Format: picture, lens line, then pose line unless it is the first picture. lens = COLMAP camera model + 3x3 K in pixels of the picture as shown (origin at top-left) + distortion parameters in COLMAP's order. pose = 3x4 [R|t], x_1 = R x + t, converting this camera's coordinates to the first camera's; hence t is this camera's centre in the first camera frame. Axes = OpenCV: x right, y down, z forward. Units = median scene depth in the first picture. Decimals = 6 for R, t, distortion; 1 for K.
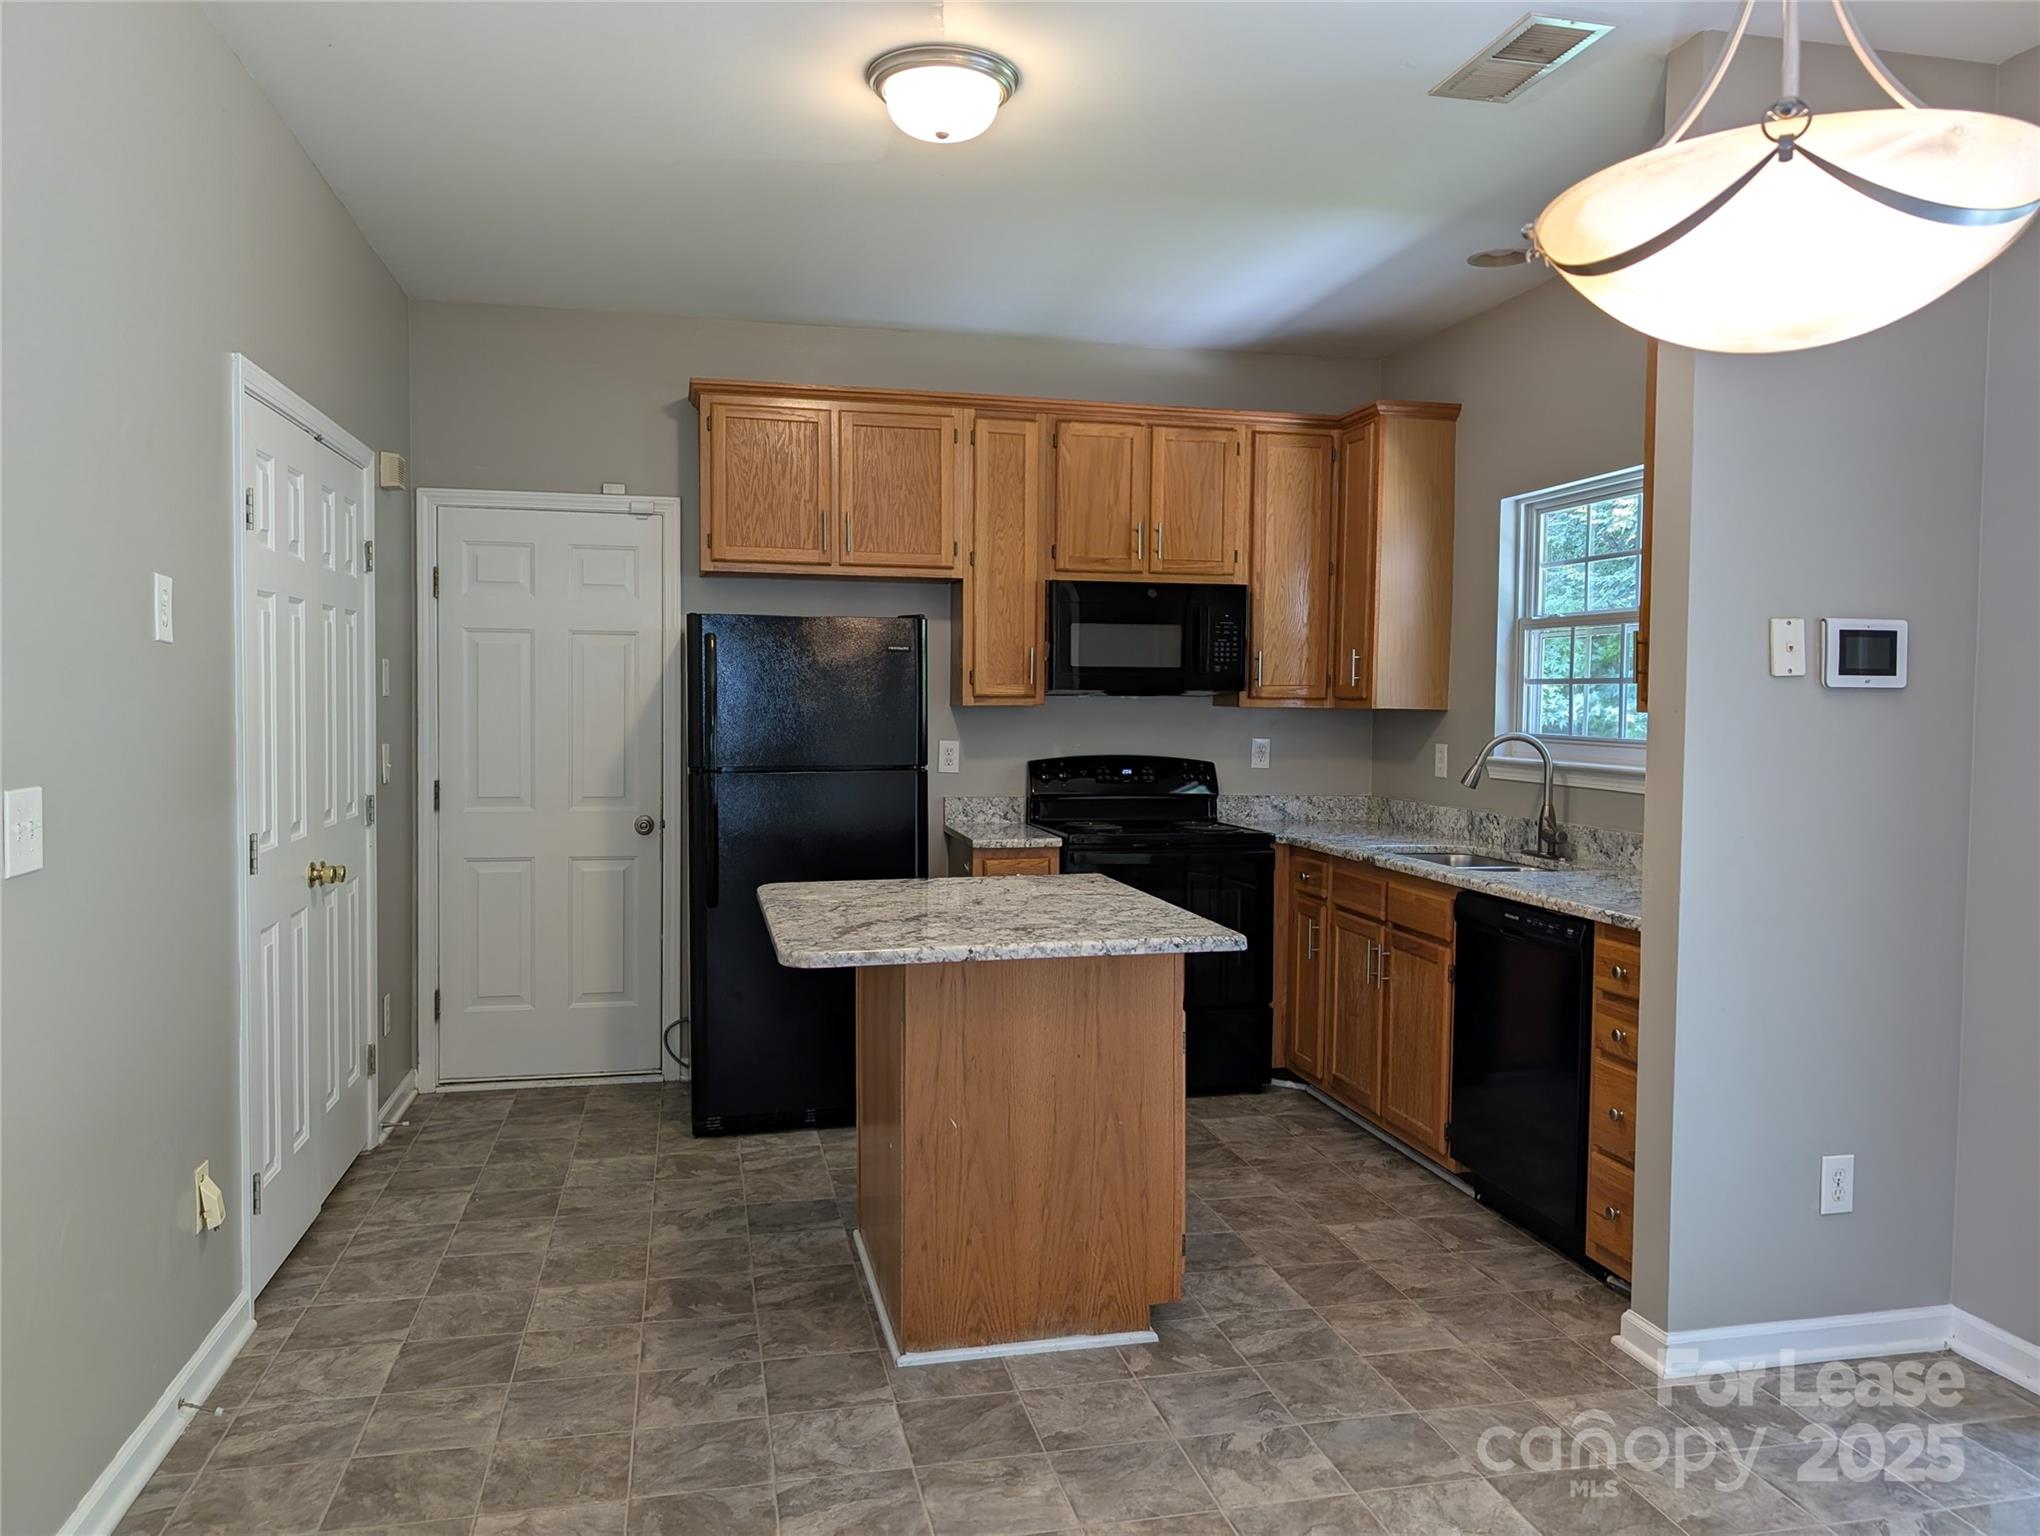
lens RADIAL K [[1433.6, 0, 1026.1], [0, 1433.6, 751.3], [0, 0, 1]] dist [0.069990, -0.174334]
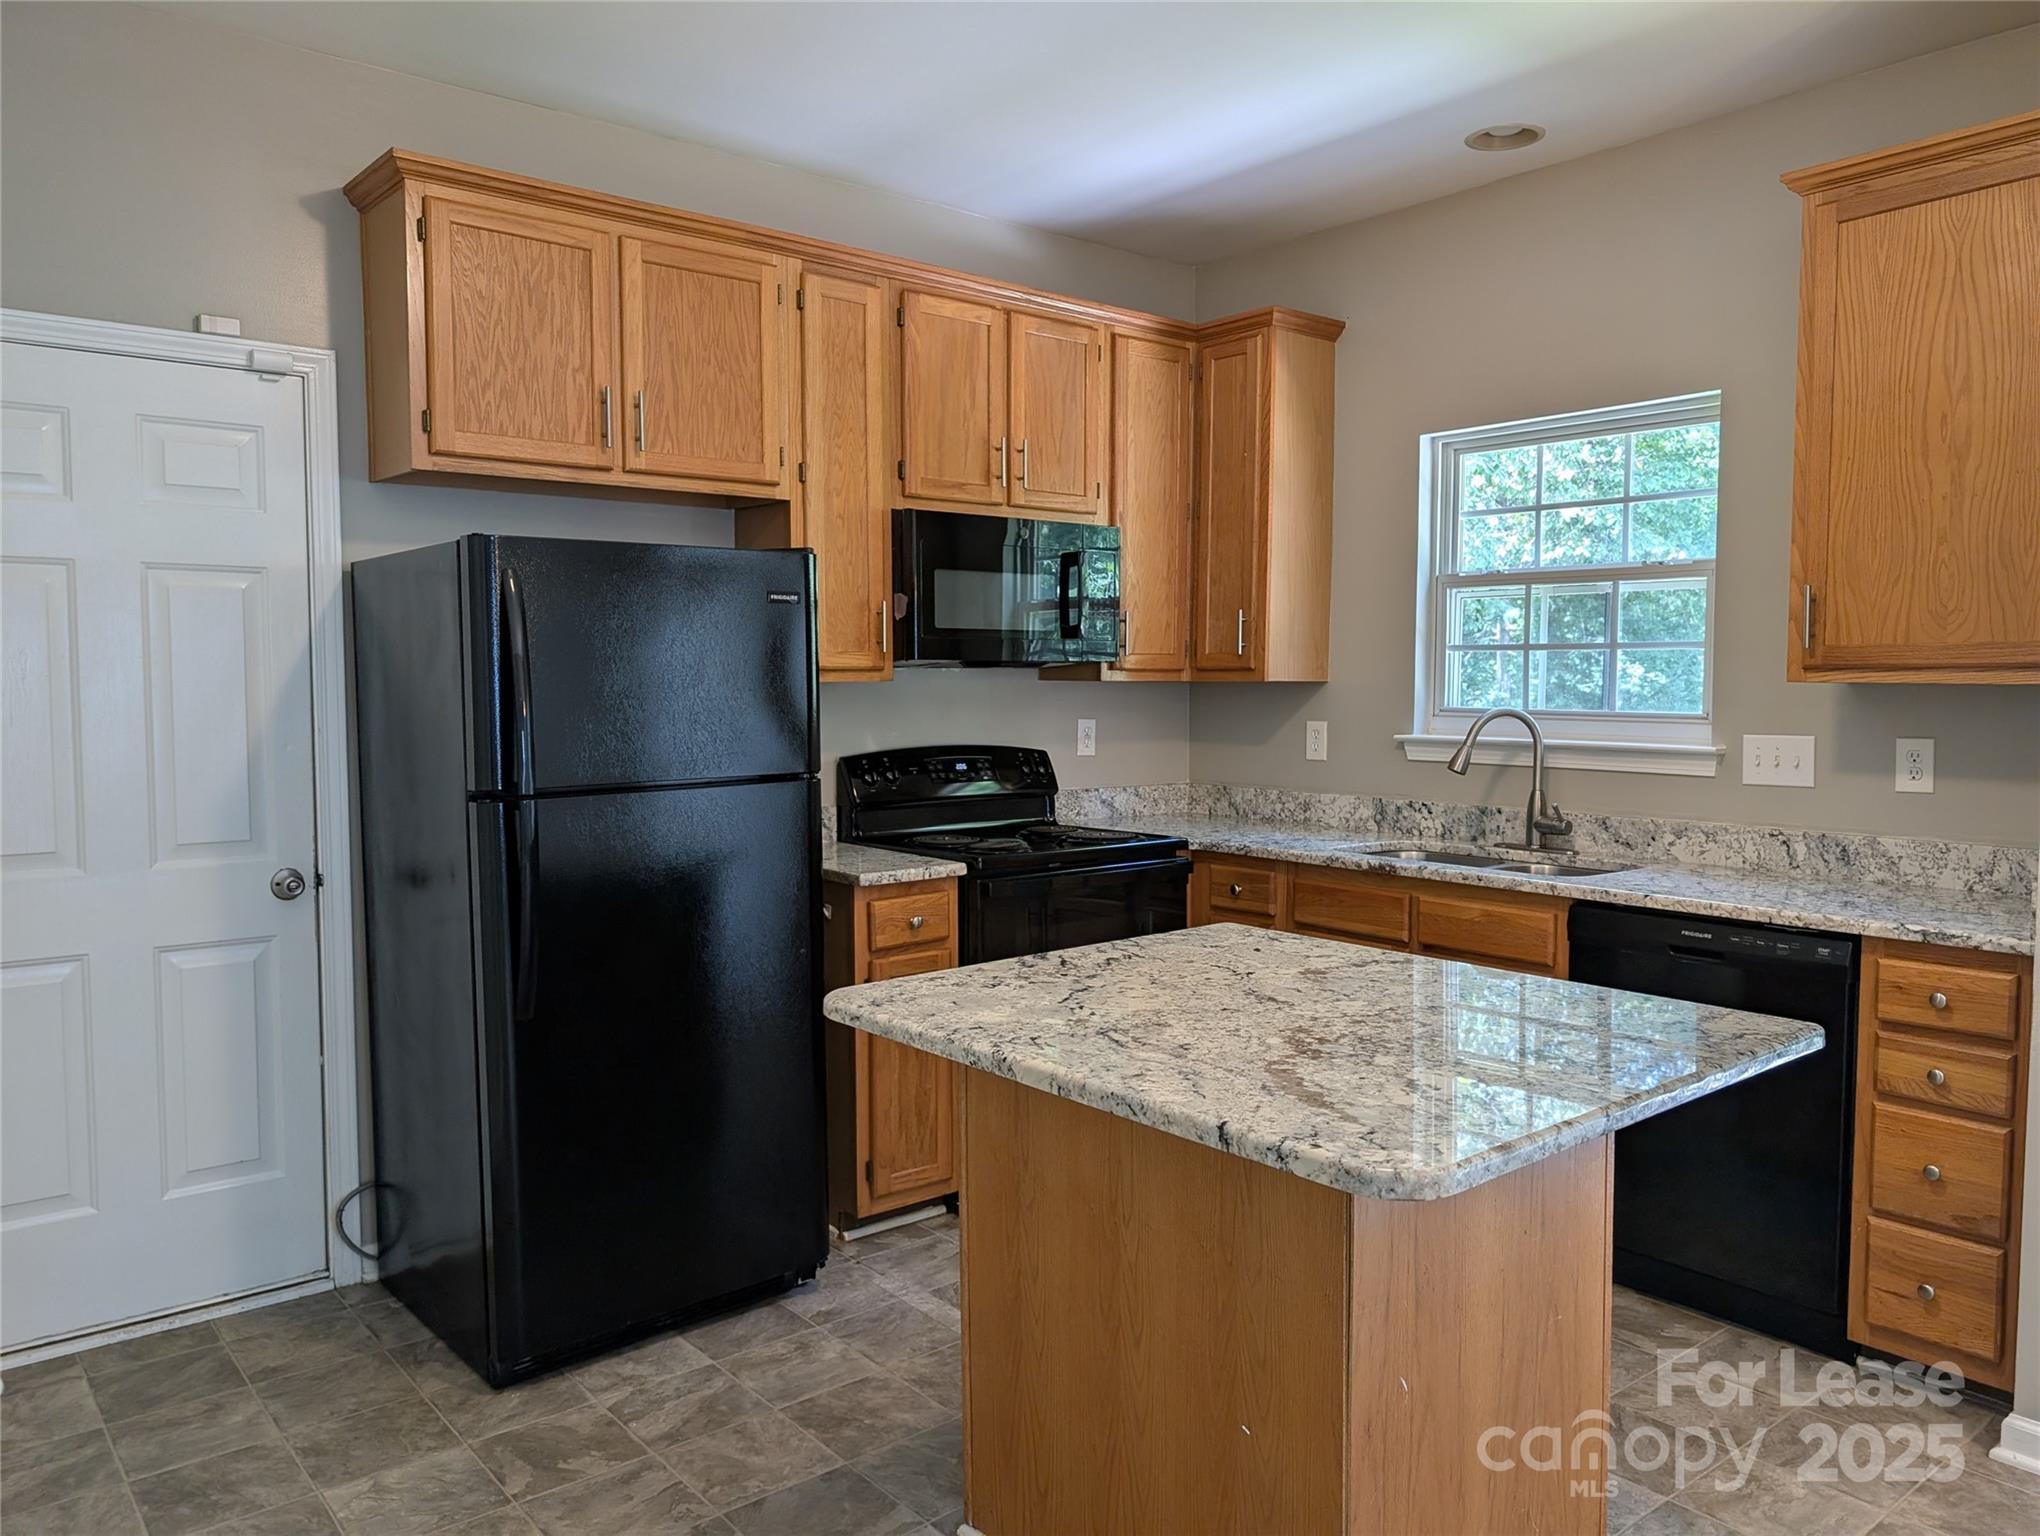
lens RADIAL K [[1456.3, 0, 1023.4], [0, 1456.3, 761.9], [0, 0, 1]] dist [0.002956, -0.000928]
pose [[0.895168, -0.035878, 0.444282, -0.264910], [0.024025, 0.999190, 0.032282, -0.013445], [-0.445081, -0.018224, 0.895305, 0.313360]]
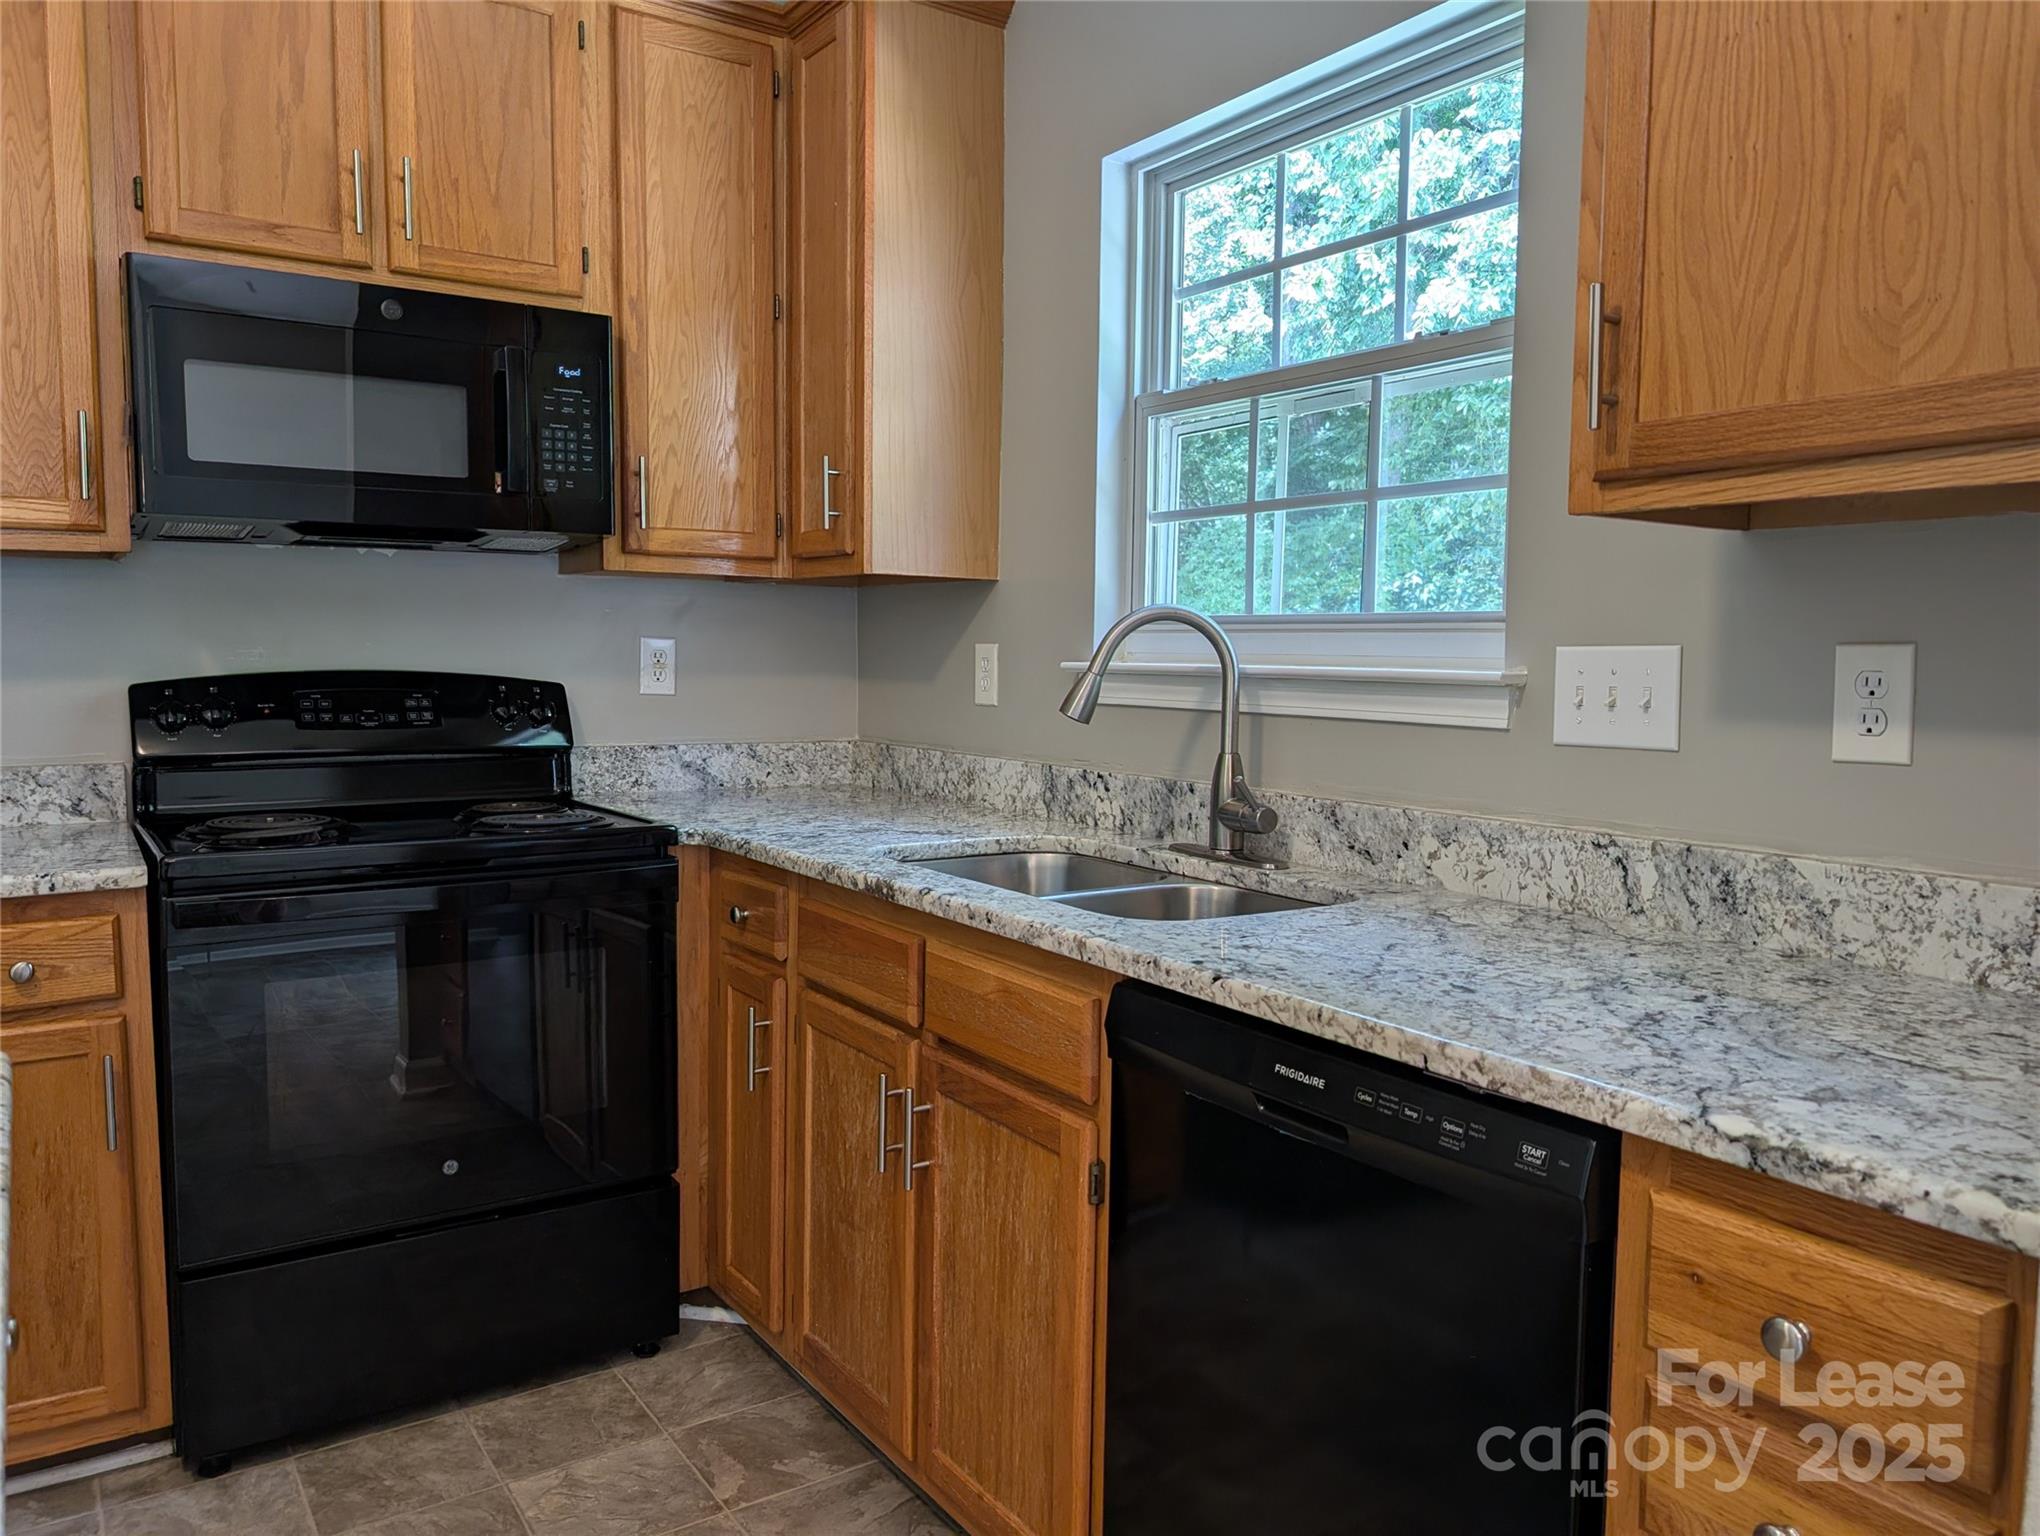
lens RADIAL K [[1451.0, 0, 1018.2], [0, 1451.0, 761.7], [0, 0, 1]] dist [0.070957, -0.093285]
pose [[0.932725, -0.031044, 0.359250, 0.103959], [0.013836, 0.998635, 0.050372, 0.012674], [-0.360324, -0.042013, 0.931881, 0.498608]]
